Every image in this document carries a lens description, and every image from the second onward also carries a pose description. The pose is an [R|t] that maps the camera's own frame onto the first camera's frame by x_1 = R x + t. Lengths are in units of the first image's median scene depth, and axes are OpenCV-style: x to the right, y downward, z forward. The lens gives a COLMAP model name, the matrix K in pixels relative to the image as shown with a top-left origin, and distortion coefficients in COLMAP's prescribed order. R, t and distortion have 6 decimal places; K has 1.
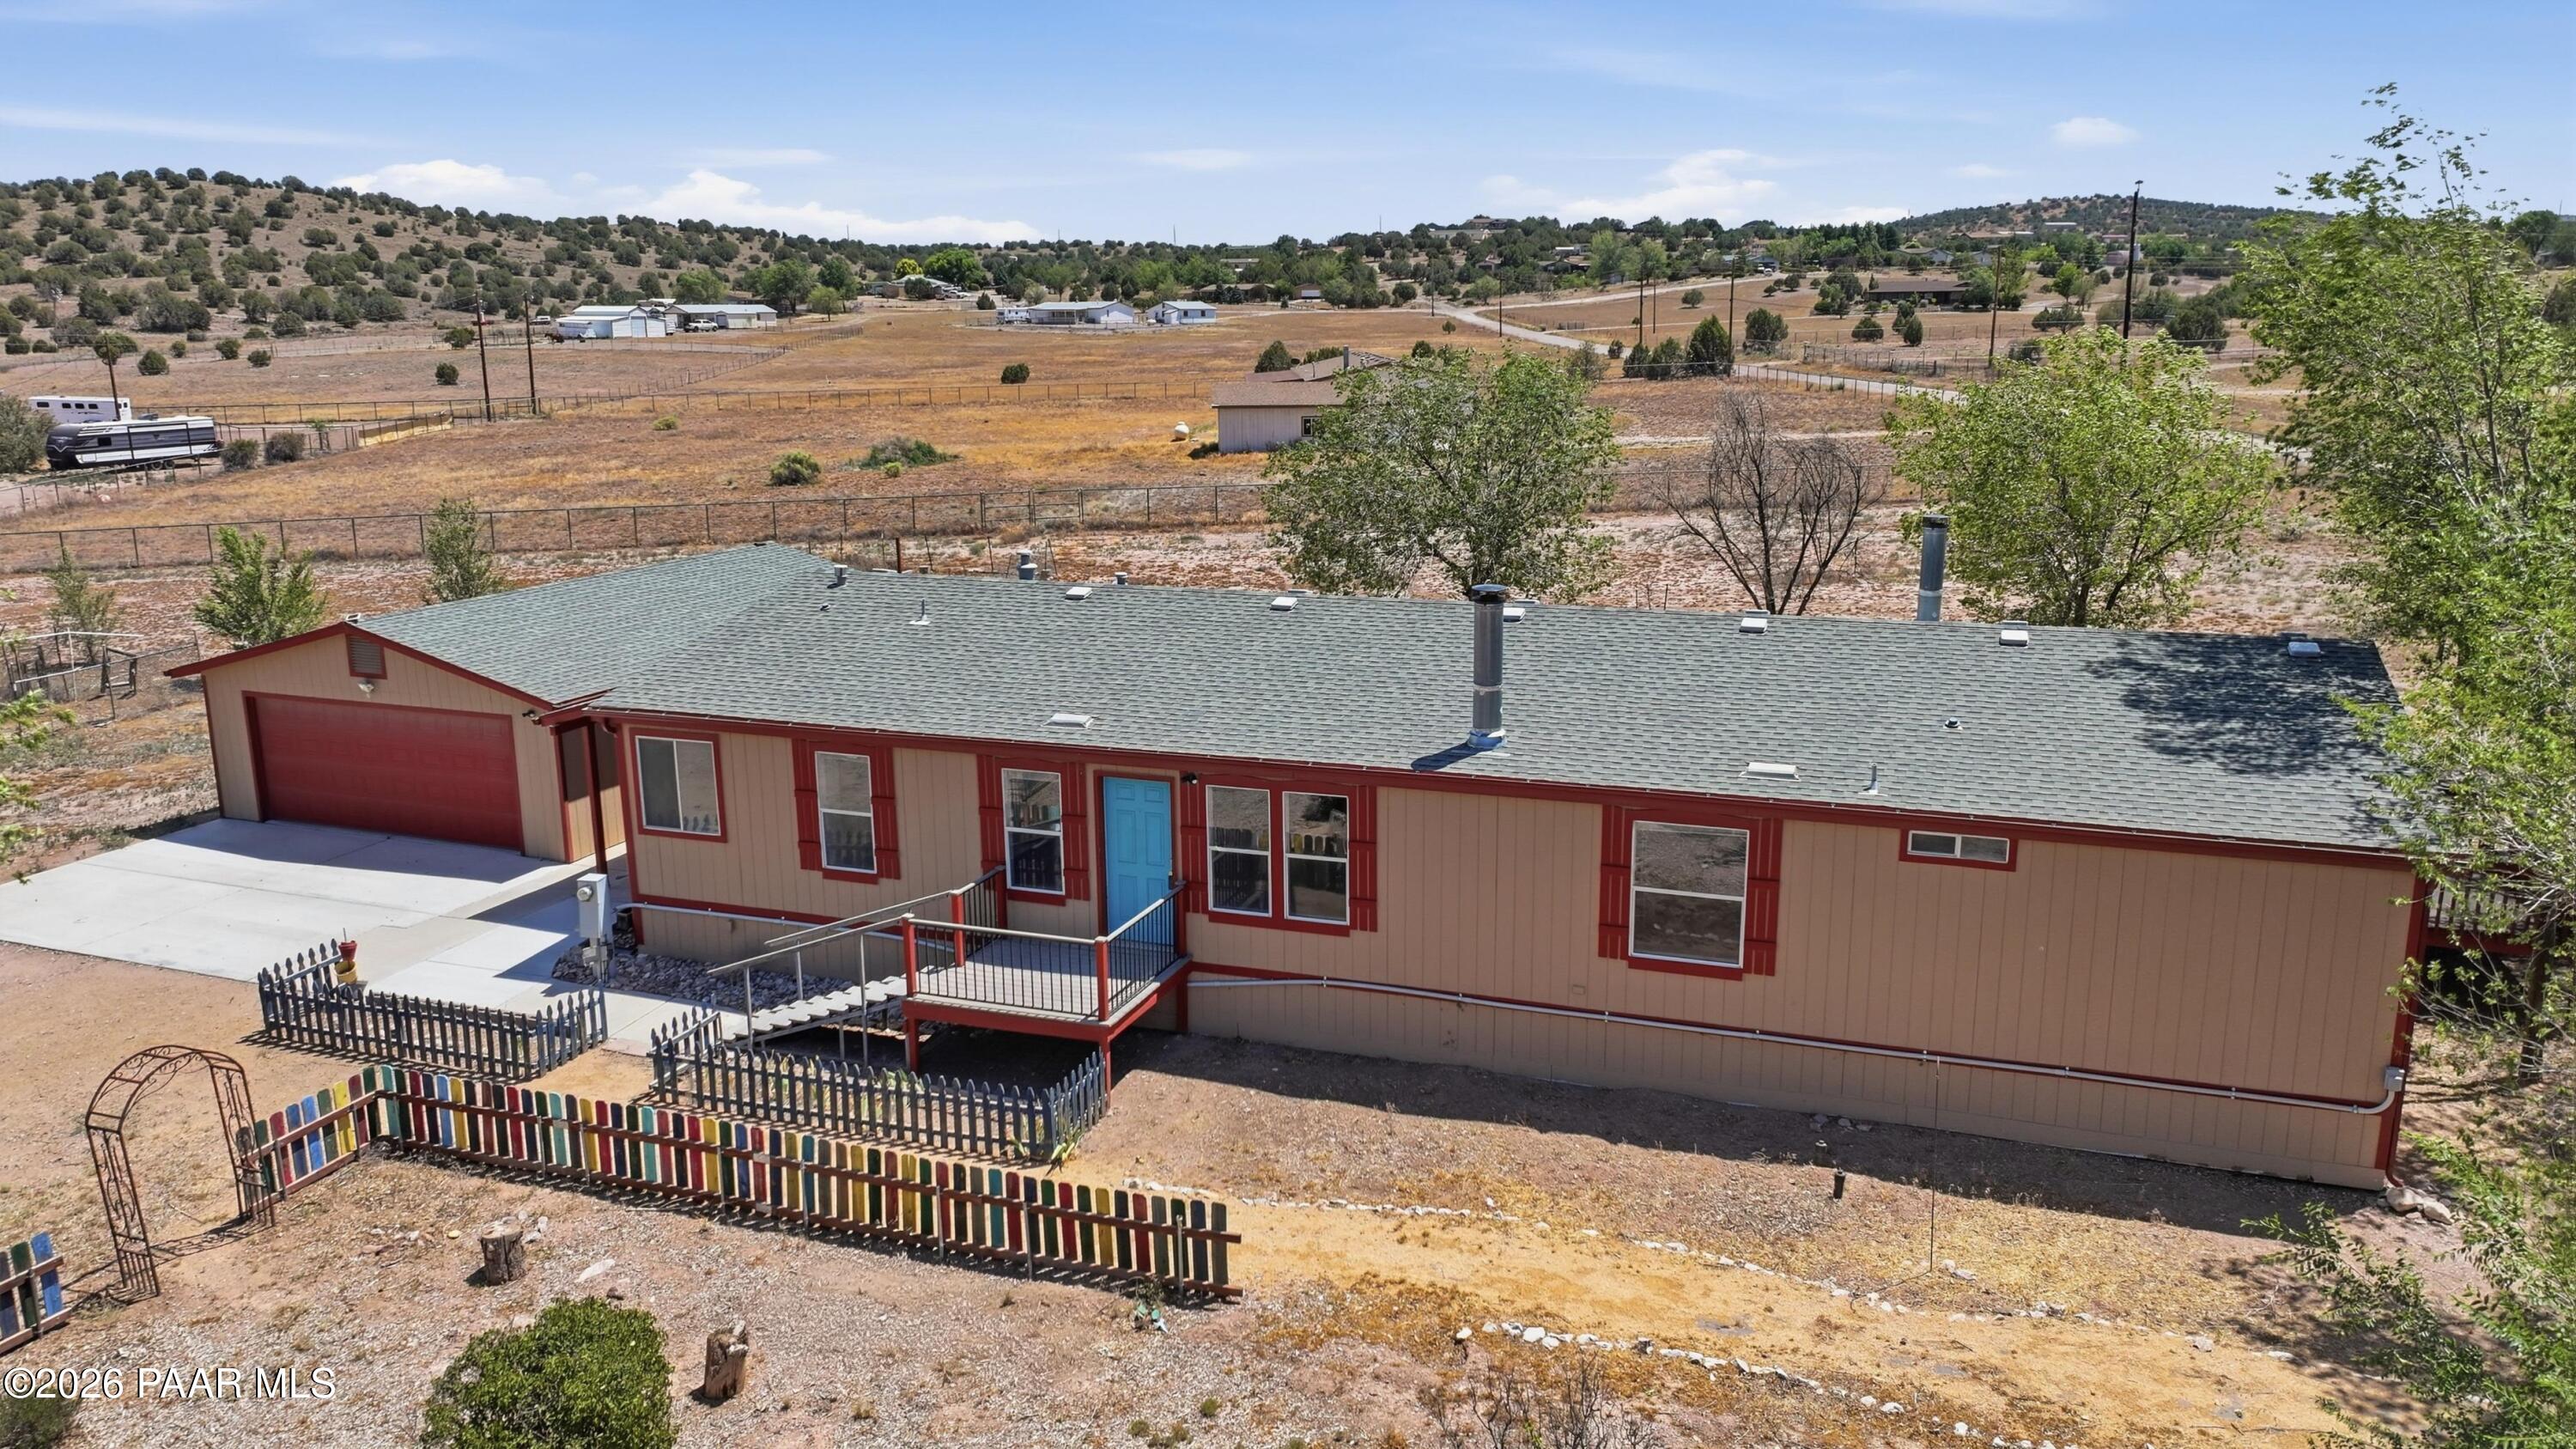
lens RADIAL K [[1800.2, 0, 1300.0], [0, 1800.2, 714.5], [0, 0, 1]] dist [-0.001758, 0.010074]
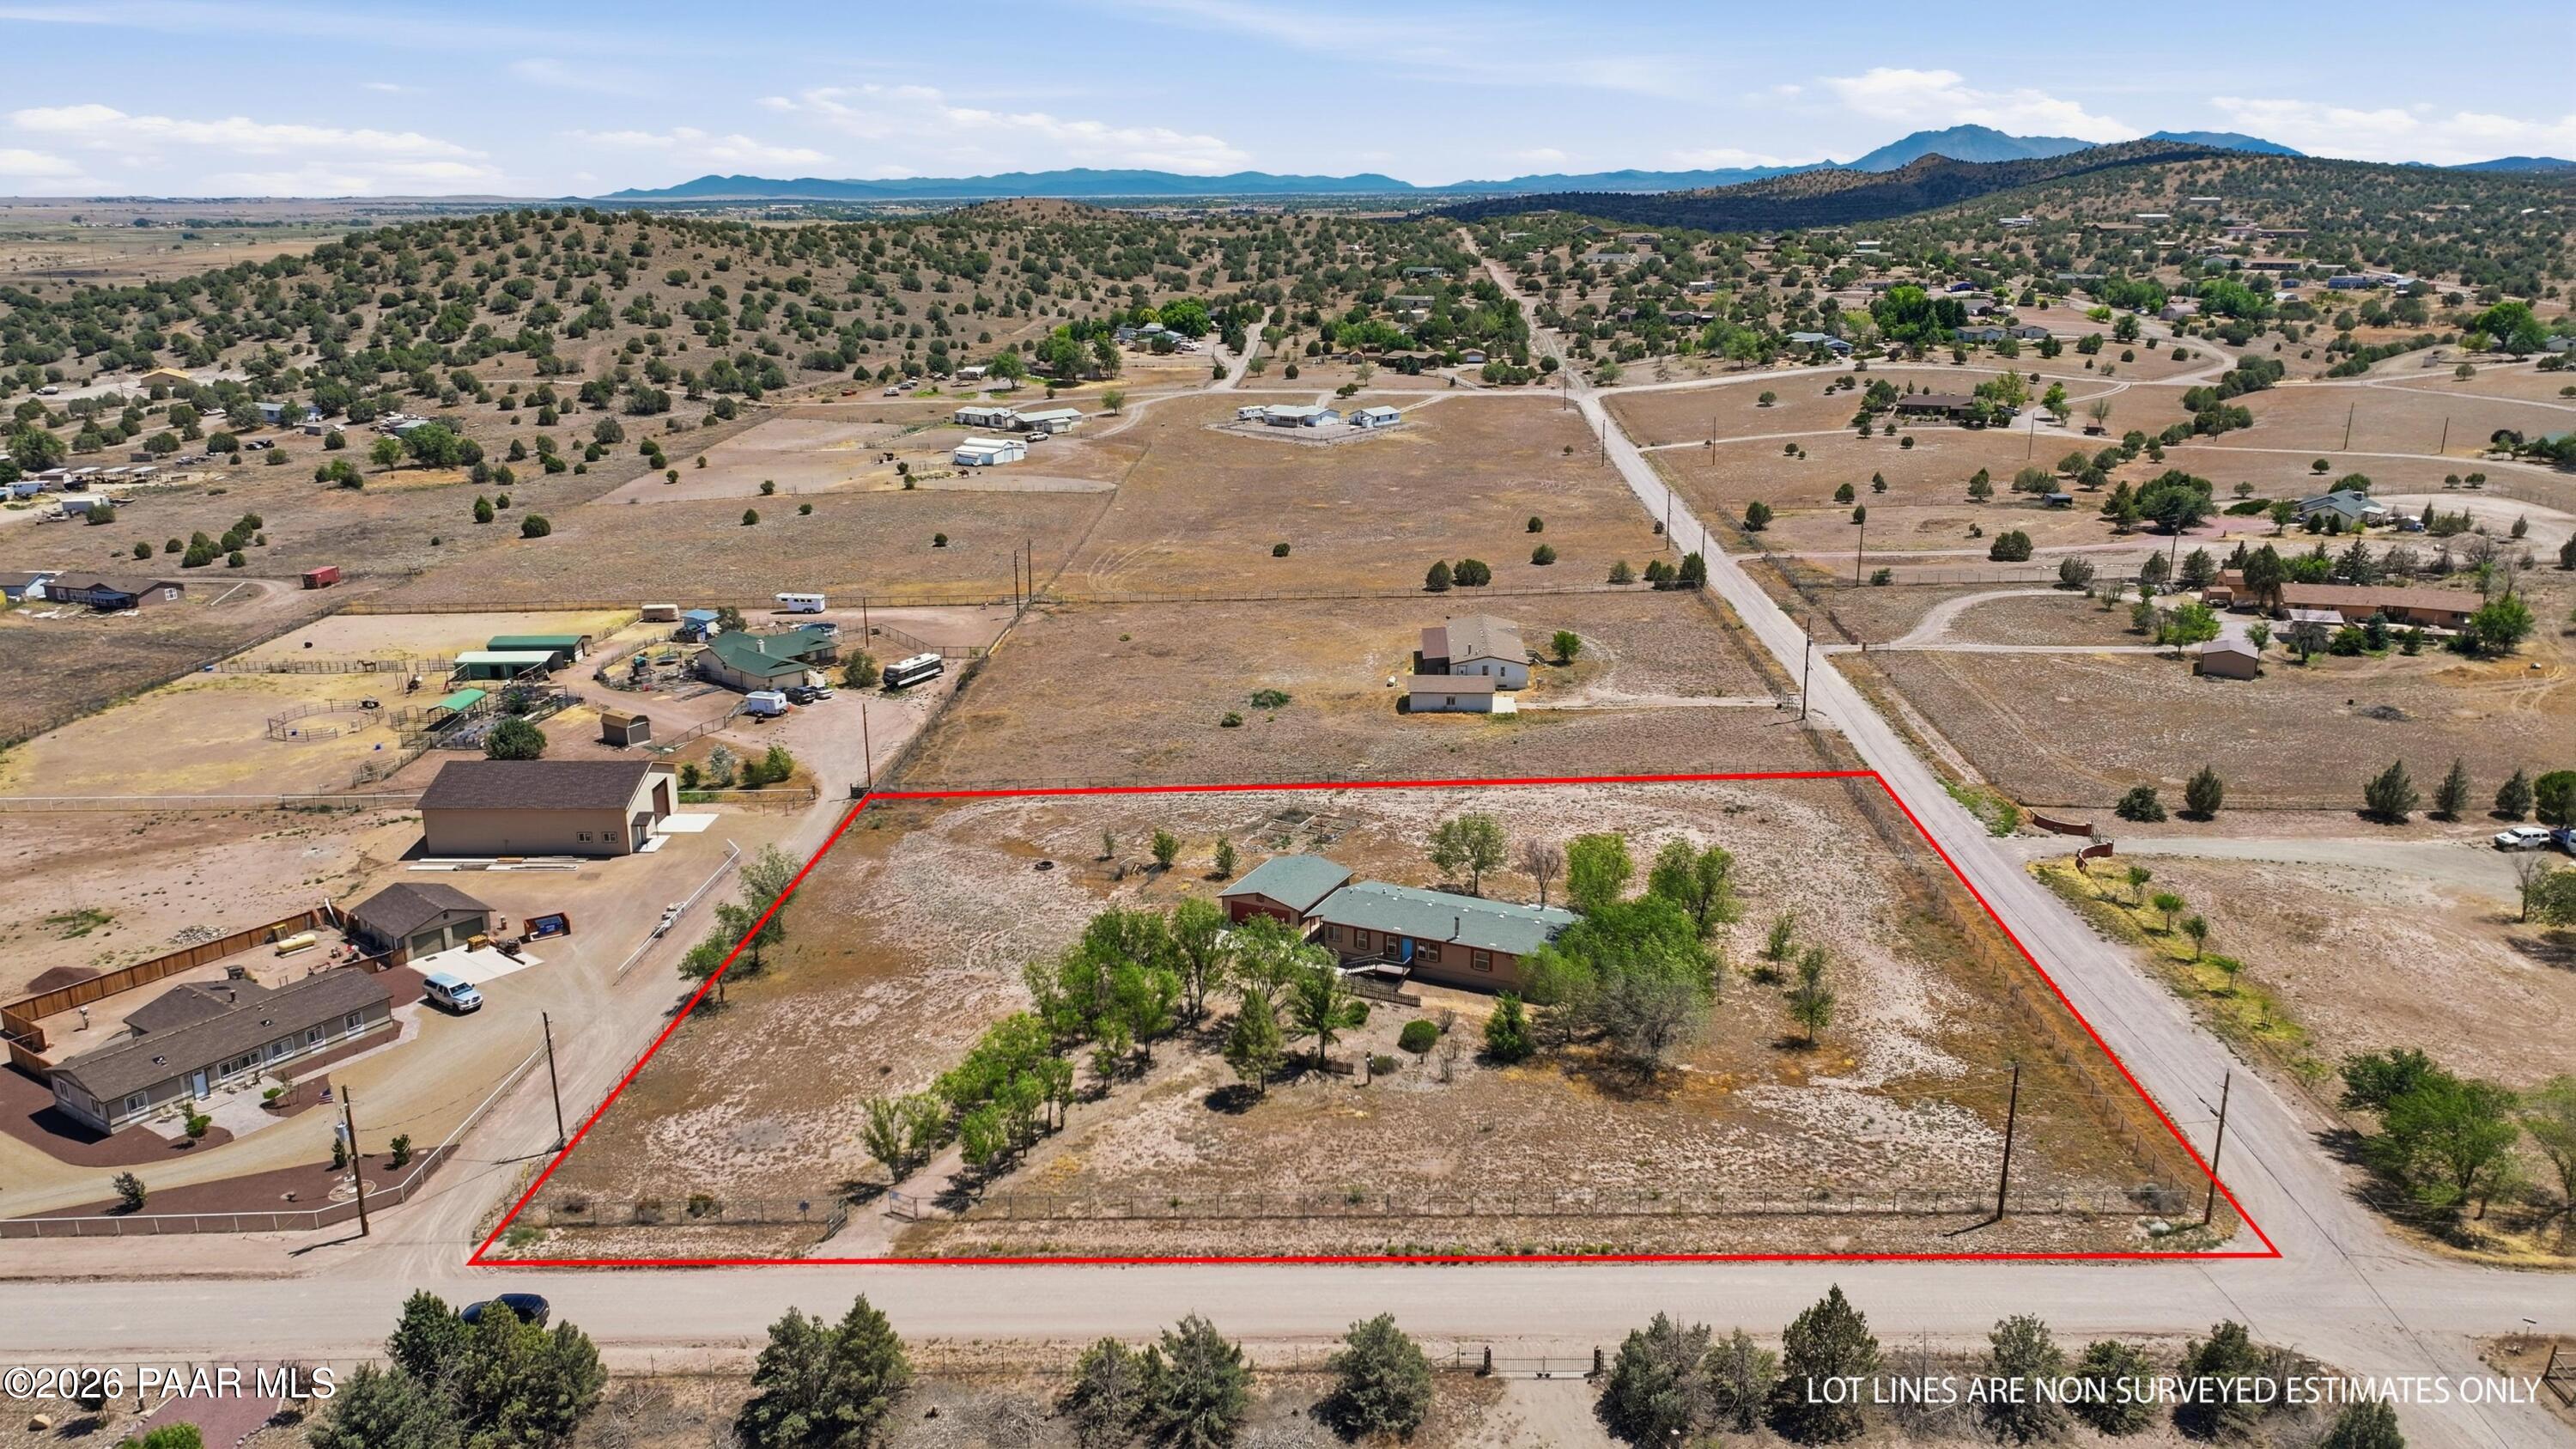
lens RADIAL K [[1800.2, 0, 1300.0], [0, 1800.2, 714.5], [0, 0, 1]] dist [-0.001758, 0.010074]
pose [[0.995566, 0.028439, -0.089660, 0.030304], [-0.023394, 0.998110, 0.056827, -0.382204], [0.091107, -0.054478, 0.994350, -1.858190]]
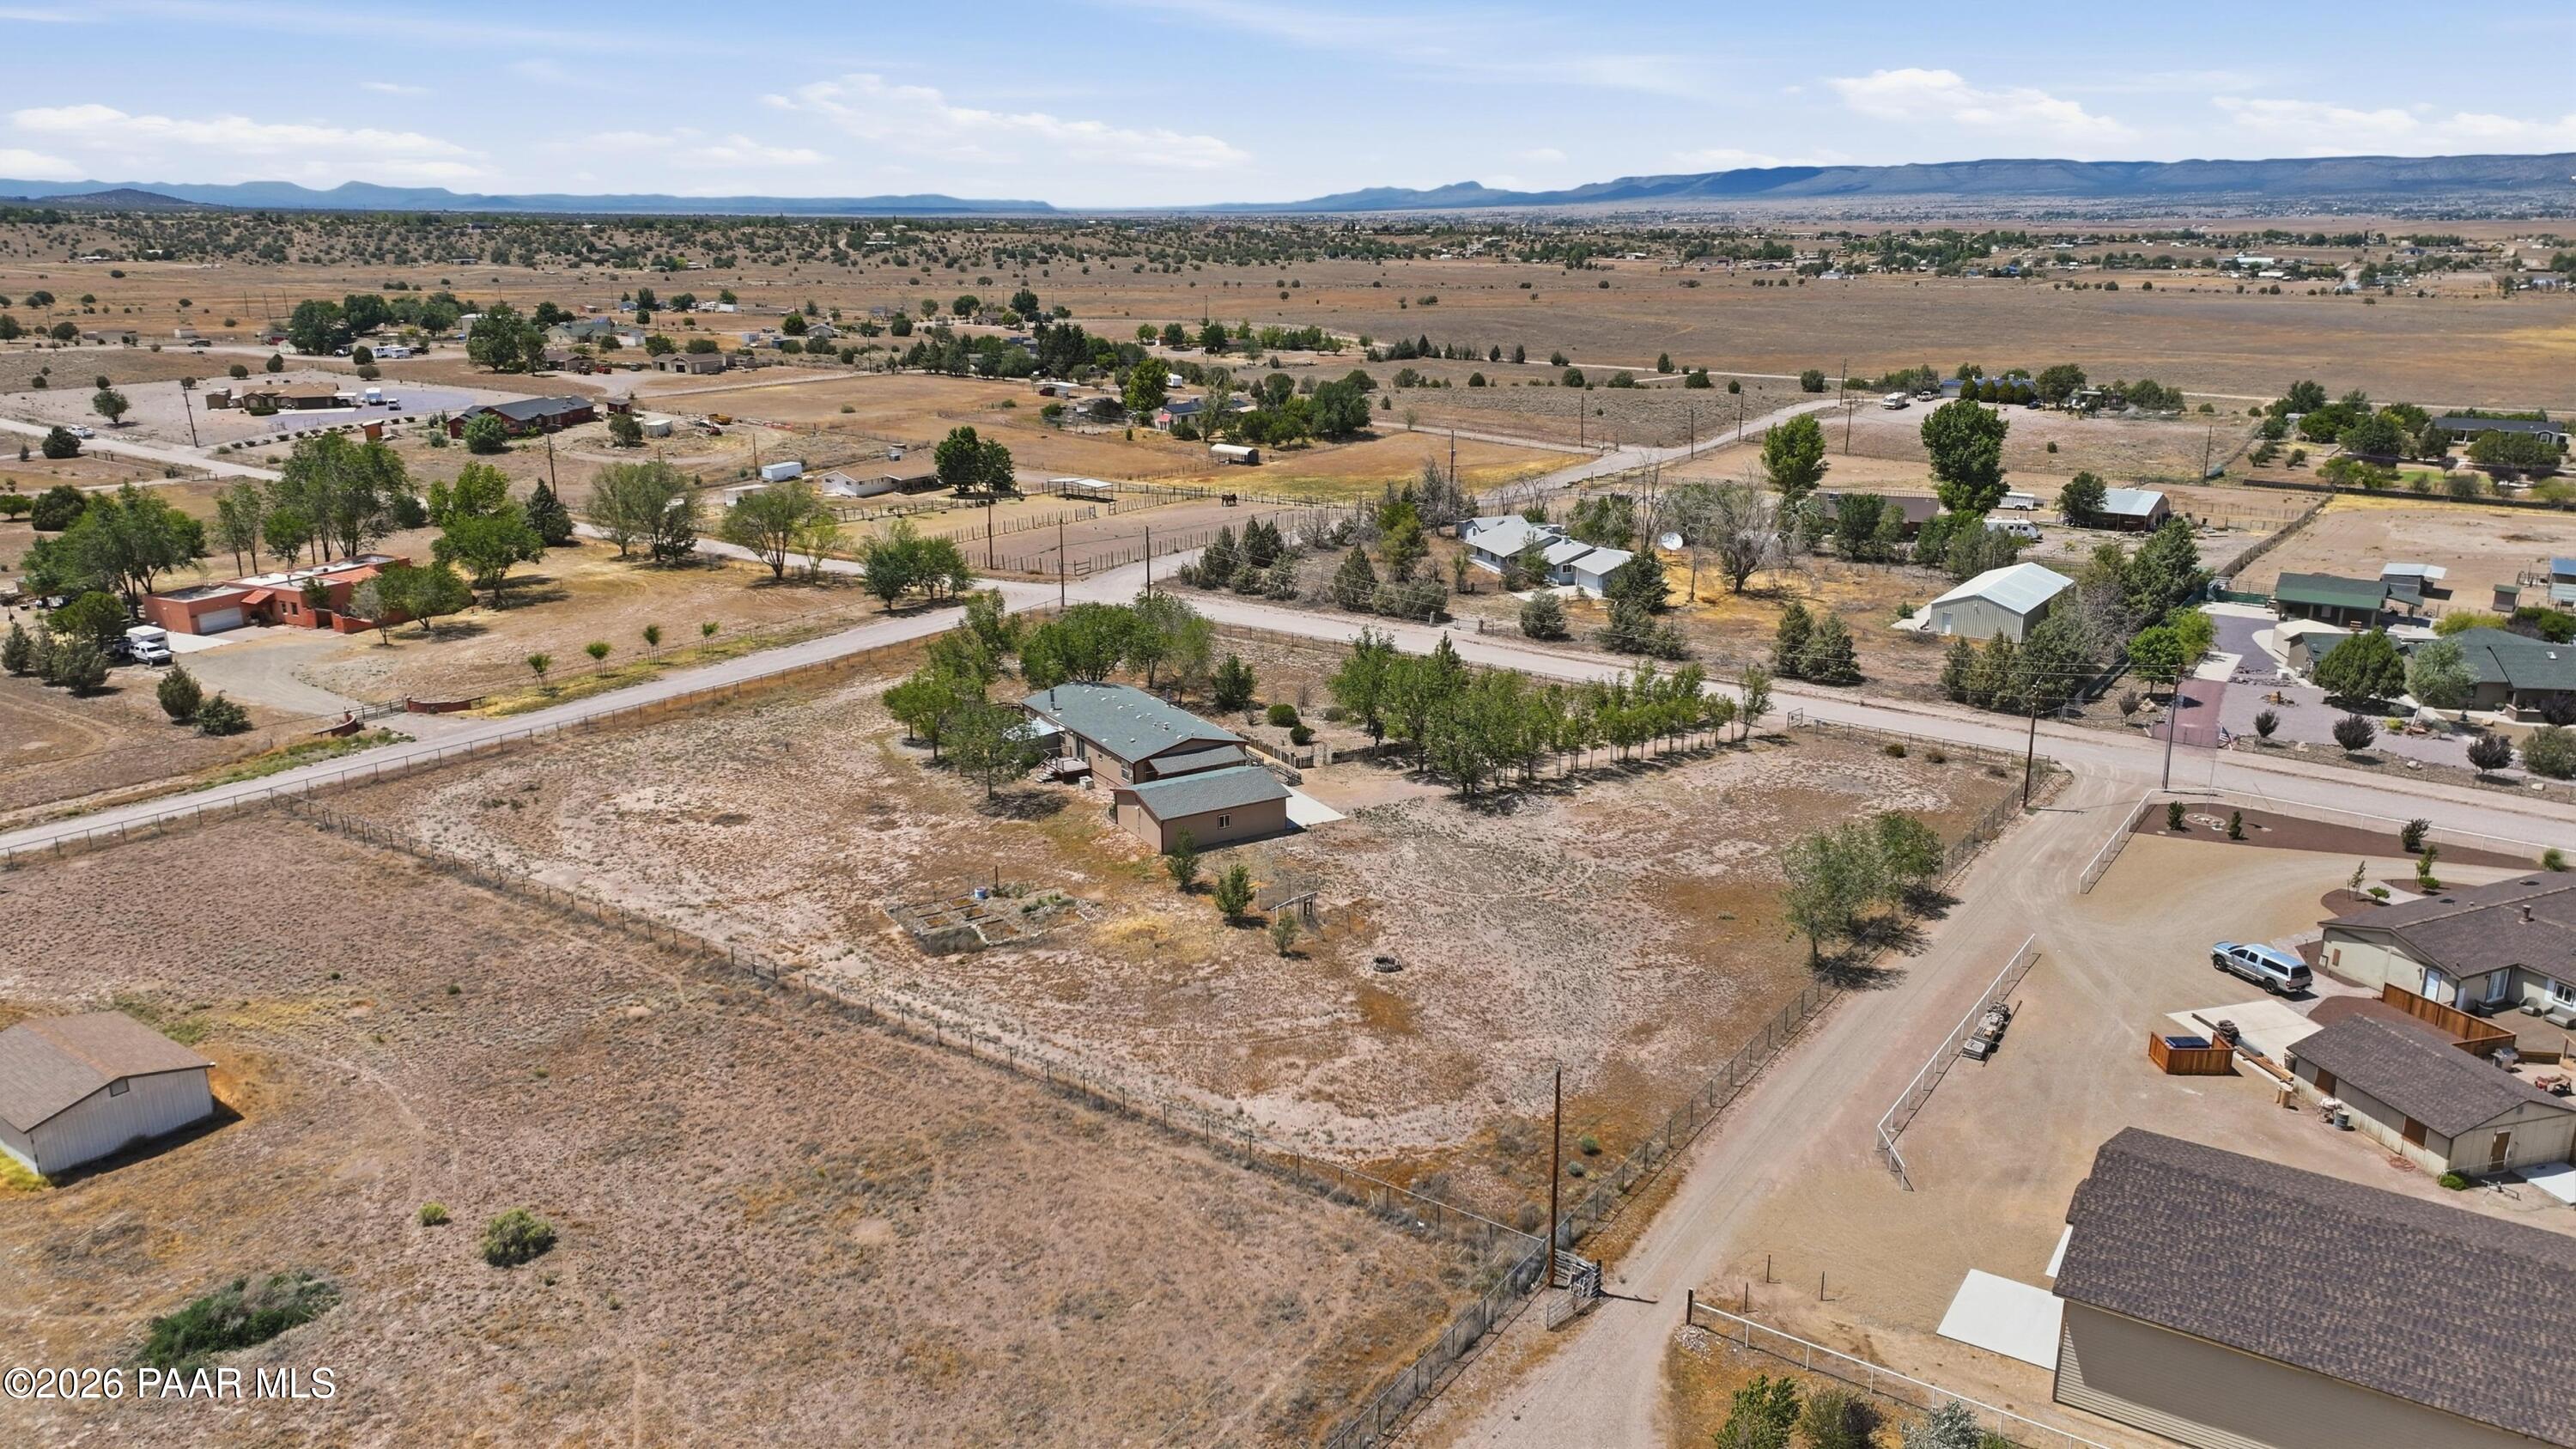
lens RADIAL K [[1818.1, 0, 1288.0], [0, 1818.1, 724.5], [0, 0, 1]] dist [0.001063, 0.003406]
pose [[-0.781390, -0.160366, 0.603086, -1.444944], [0.147585, 0.891513, 0.428280, -0.918815], [-0.606340, 0.423661, -0.672952, 1.730875]]
